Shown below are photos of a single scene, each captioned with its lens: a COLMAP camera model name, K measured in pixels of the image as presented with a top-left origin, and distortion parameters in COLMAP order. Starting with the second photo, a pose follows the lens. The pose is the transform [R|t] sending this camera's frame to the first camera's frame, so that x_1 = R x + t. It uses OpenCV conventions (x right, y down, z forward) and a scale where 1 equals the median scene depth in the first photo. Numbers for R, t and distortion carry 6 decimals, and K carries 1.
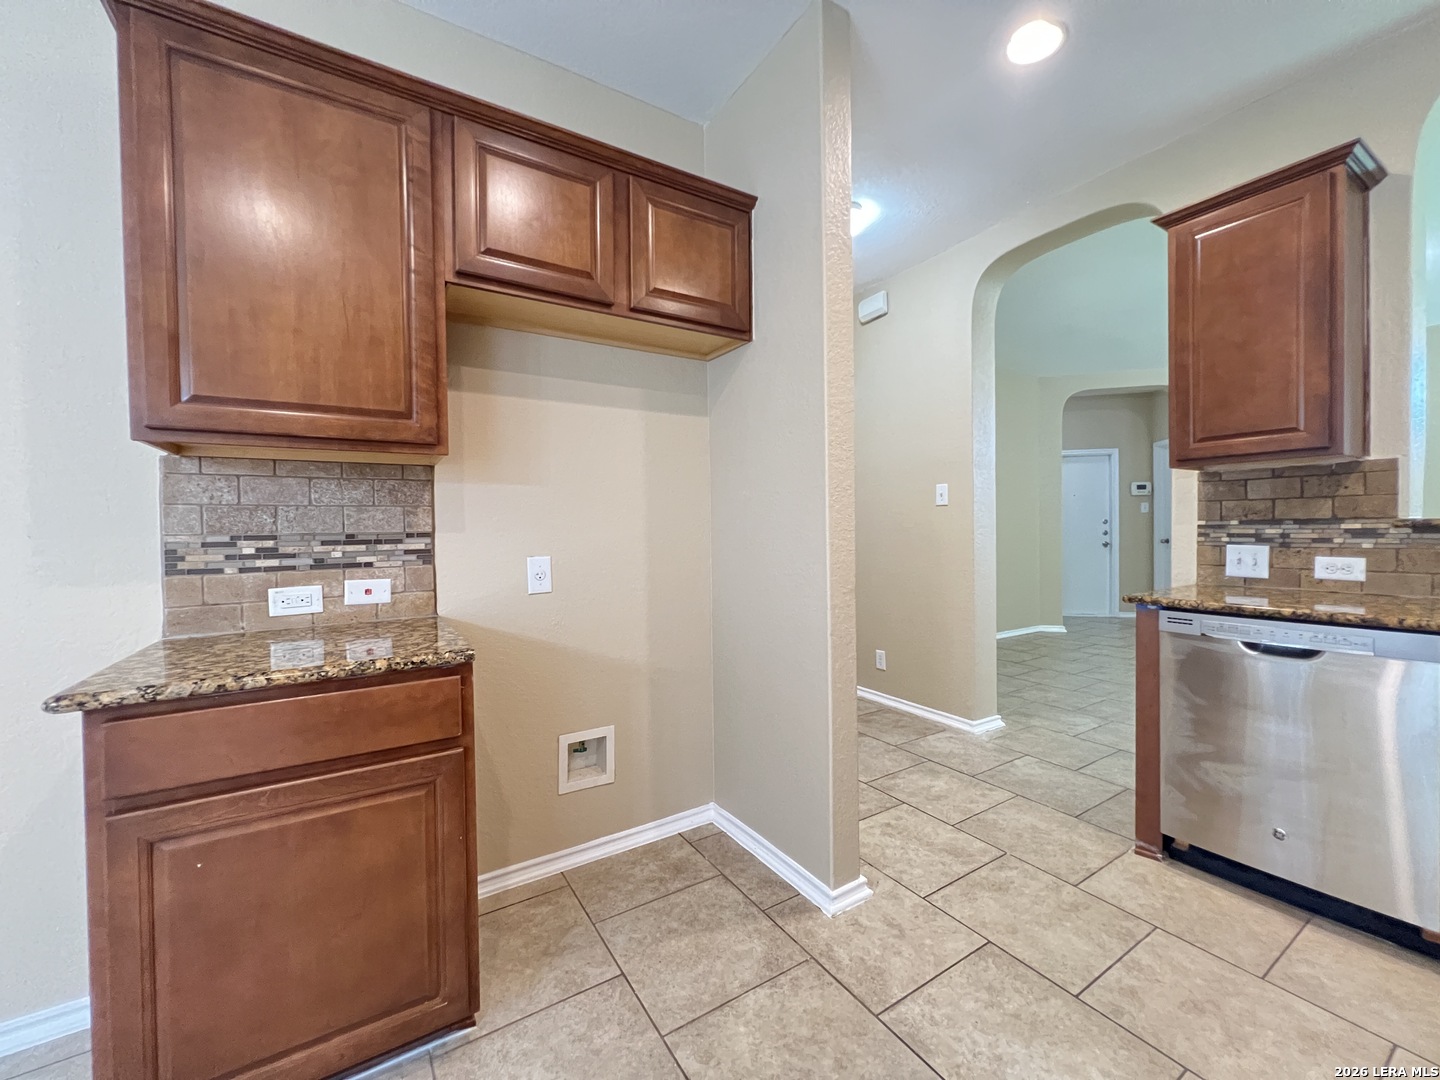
lens RADIAL K [[579.1, 0, 718.2], [0, 579.1, 538.6], [0, 0, 1]] dist [-0.003195, 0.000753]
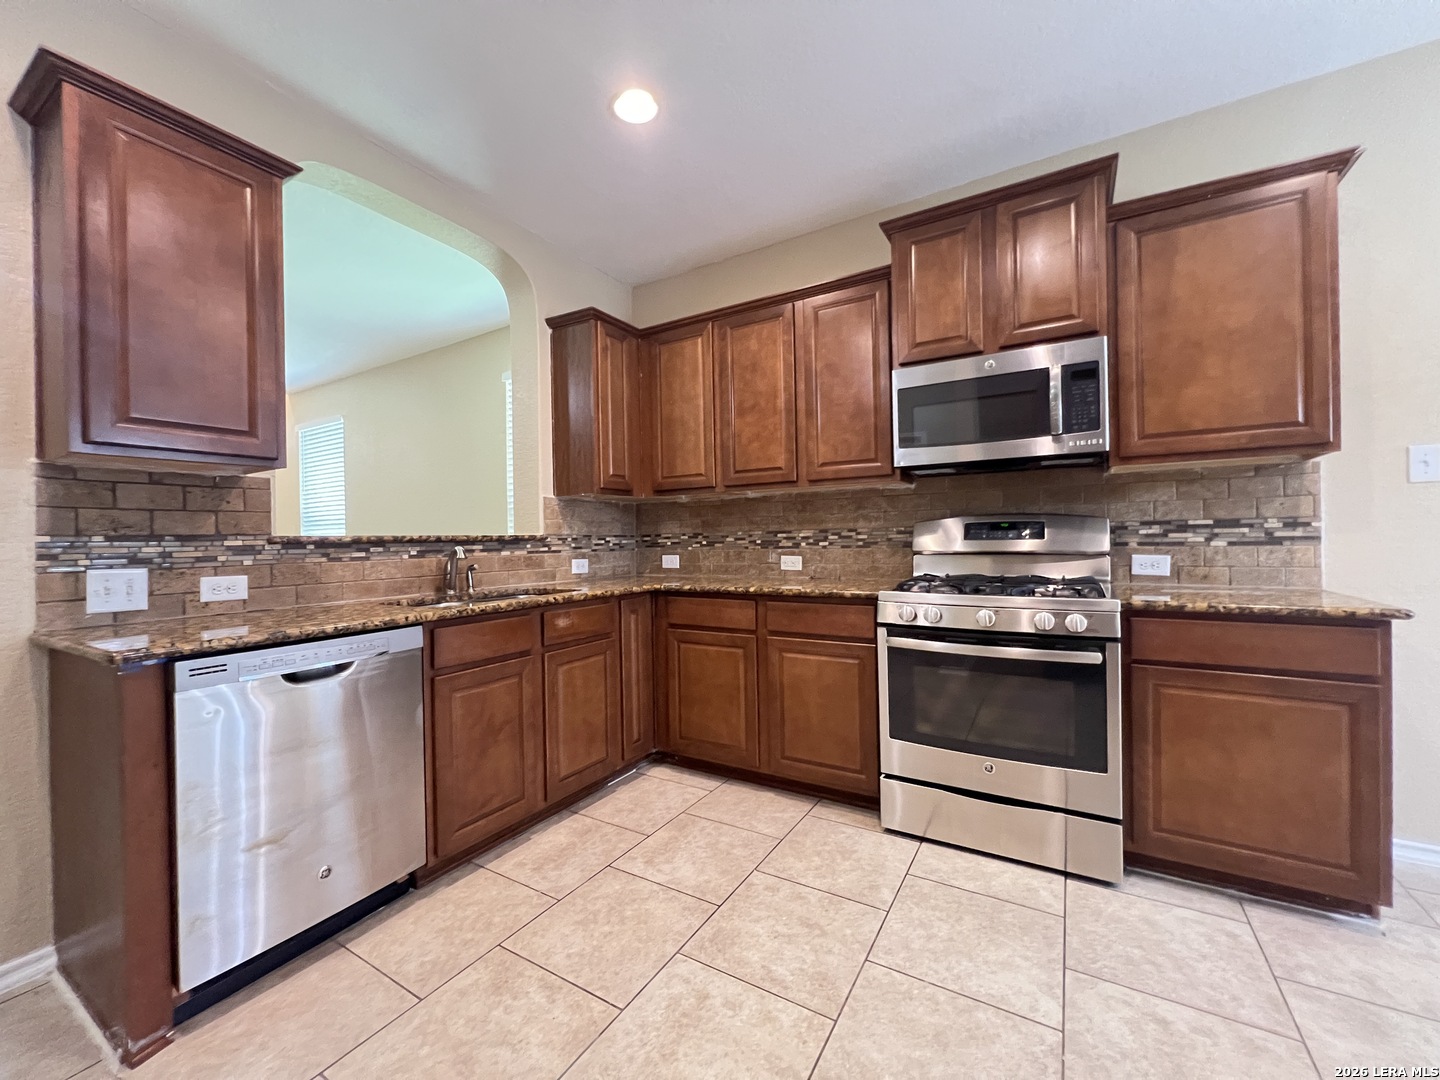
lens RADIAL K [[579.1, 0, 718.2], [0, 579.1, 538.6], [0, 0, 1]] dist [-0.003195, 0.000753]
pose [[-0.448442, 0.020813, 0.893570, -0.131392], [0.040966, 0.999157, -0.002713, 0.006962], [-0.892873, 0.035389, -0.448916, 0.752139]]
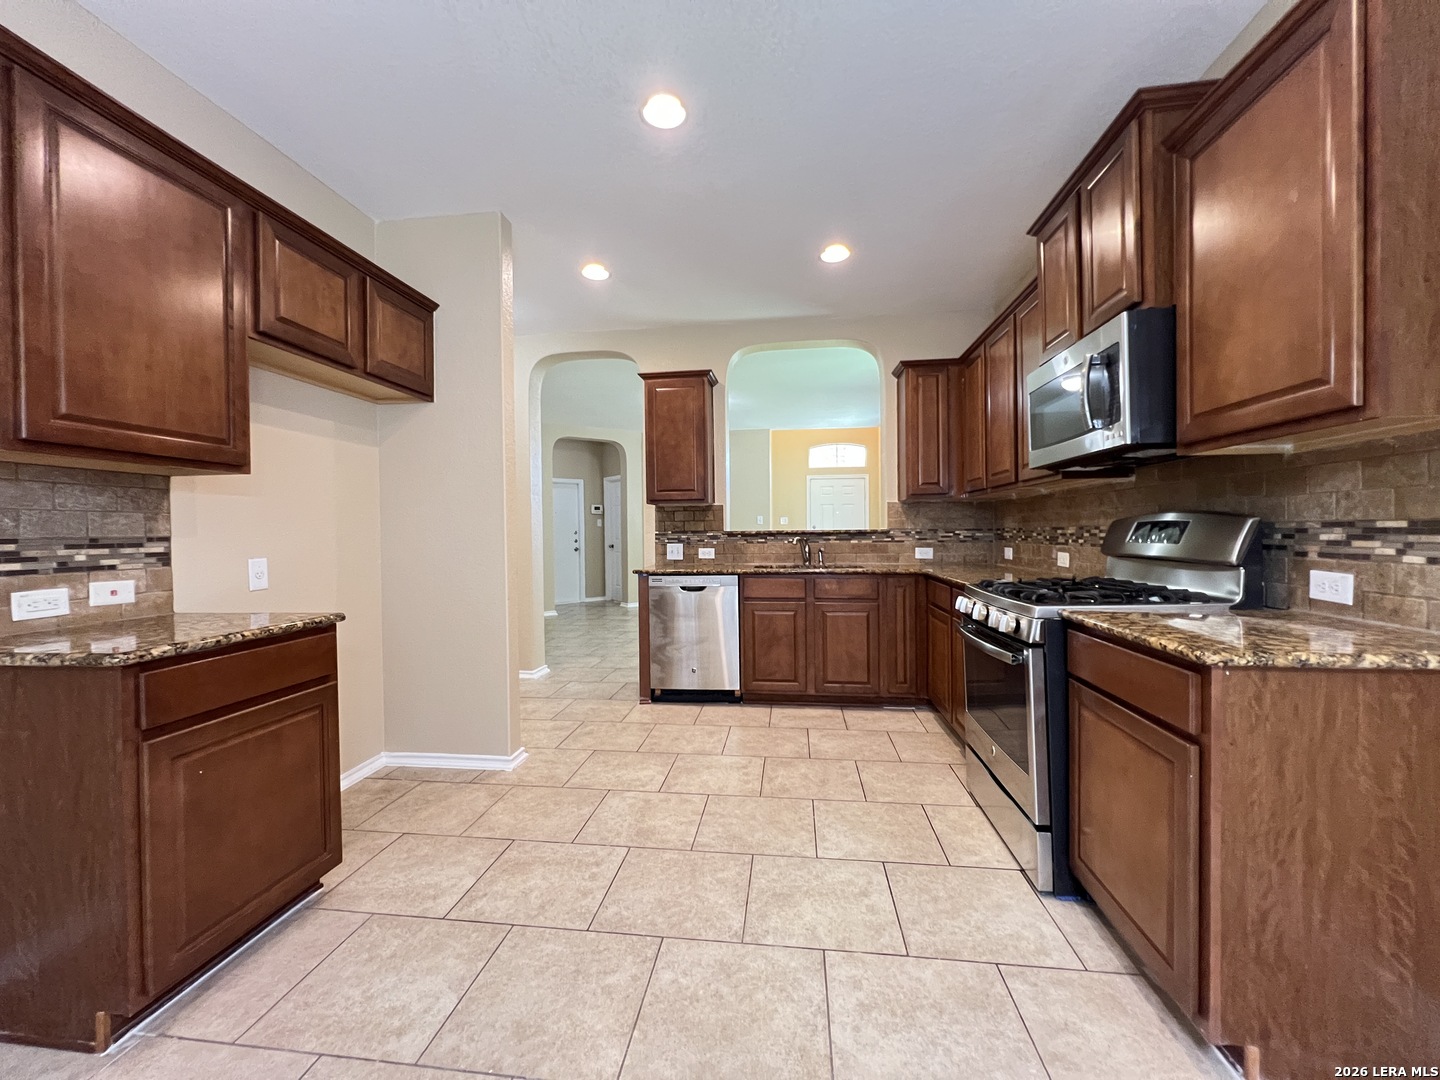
lens RADIAL K [[579.1, 0, 718.2], [0, 579.1, 538.6], [0, 0, 1]] dist [-0.003195, 0.000753]
pose [[0.635164, -0.003000, 0.772371, -0.642067], [0.017955, 0.999780, -0.010882, 0.021651], [-0.772168, 0.020780, 0.635078, -0.467405]]
